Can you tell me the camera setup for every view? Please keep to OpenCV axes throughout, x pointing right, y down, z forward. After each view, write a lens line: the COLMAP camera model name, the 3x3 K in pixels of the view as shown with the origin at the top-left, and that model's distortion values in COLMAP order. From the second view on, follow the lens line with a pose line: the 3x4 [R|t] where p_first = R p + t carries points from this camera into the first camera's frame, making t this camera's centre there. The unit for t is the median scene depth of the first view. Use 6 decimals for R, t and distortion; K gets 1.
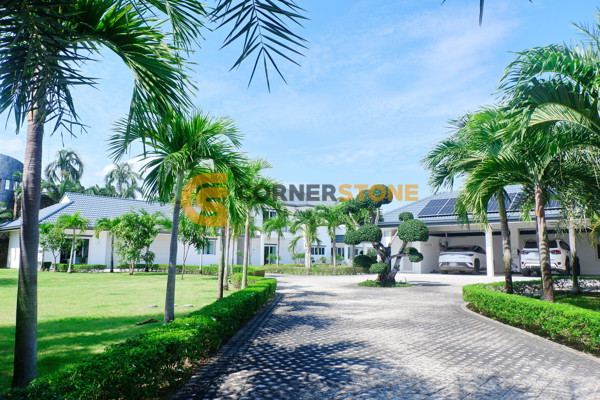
lens RADIAL K [[425.7, 0, 300.0], [0, 425.7, 200.0], [0, 0, 1]] dist [-0.028737, -0.000454]
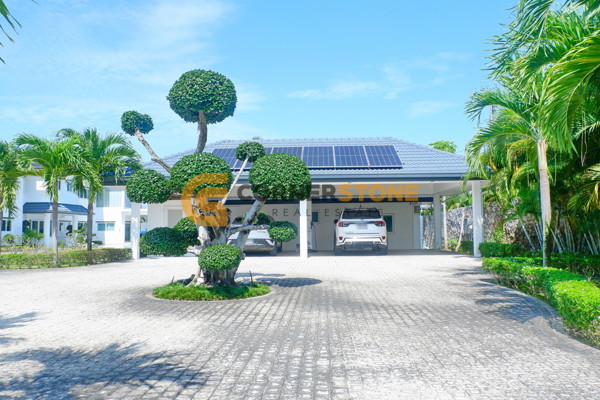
lens RADIAL K [[425.7, 0, 300.0], [0, 425.7, 200.0], [0, 0, 1]] dist [-0.028737, -0.000454]
pose [[0.773633, 0.034080, 0.632717, -0.007645], [-0.069672, 0.997073, 0.031484, 0.022611], [-0.629792, -0.068439, 0.773743, 0.167492]]
